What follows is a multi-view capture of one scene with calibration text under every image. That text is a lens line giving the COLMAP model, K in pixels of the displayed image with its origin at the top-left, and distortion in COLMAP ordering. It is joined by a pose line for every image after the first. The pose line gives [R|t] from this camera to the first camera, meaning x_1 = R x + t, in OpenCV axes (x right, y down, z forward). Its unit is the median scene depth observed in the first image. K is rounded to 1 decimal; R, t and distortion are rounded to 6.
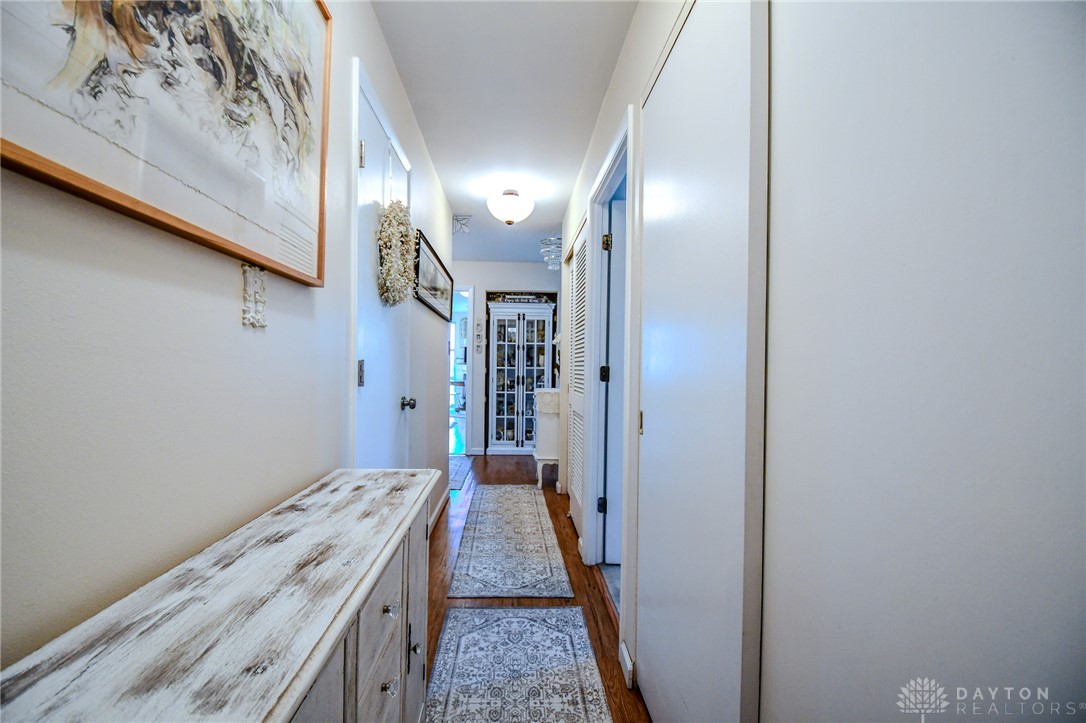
lens RADIAL K [[471.9, 0, 526.8], [0, 471.9, 370.0], [0, 0, 1]] dist [0.015630, -0.022505]
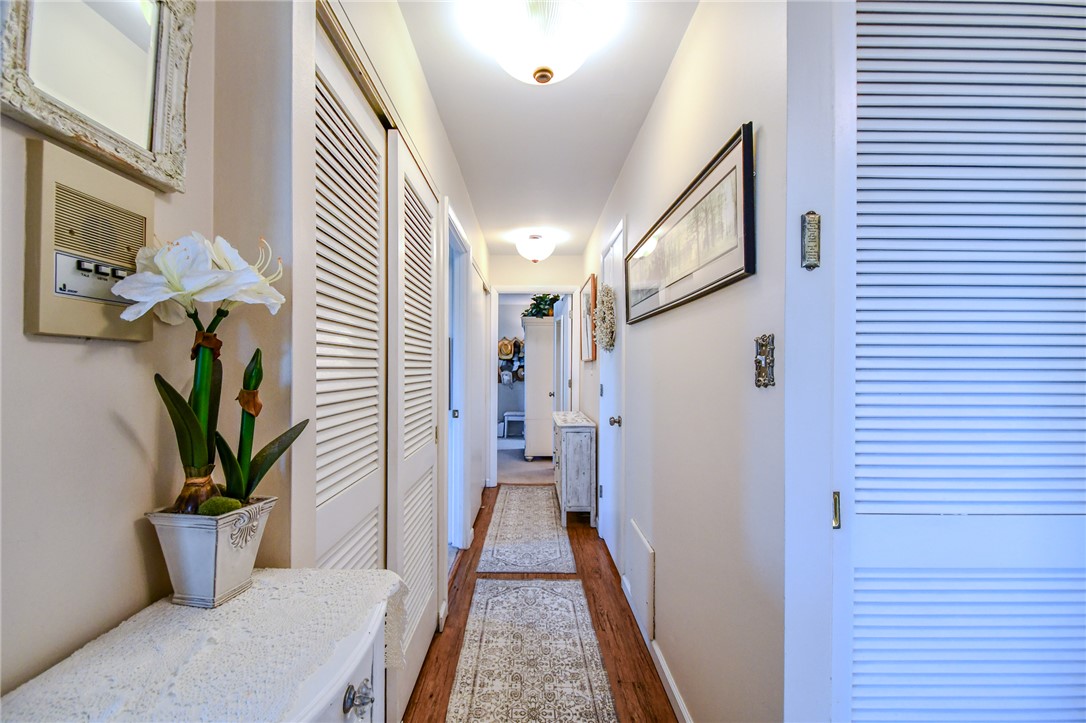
lens RADIAL K [[471.9, 0, 526.8], [0, 471.9, 370.0], [0, 0, 1]] dist [0.015630, -0.022505]
pose [[-0.998031, 0.044501, 0.044203, -0.097385], [0.045361, 0.998797, 0.018644, -0.071744], [-0.043320, 0.020612, -0.998849, 2.034831]]
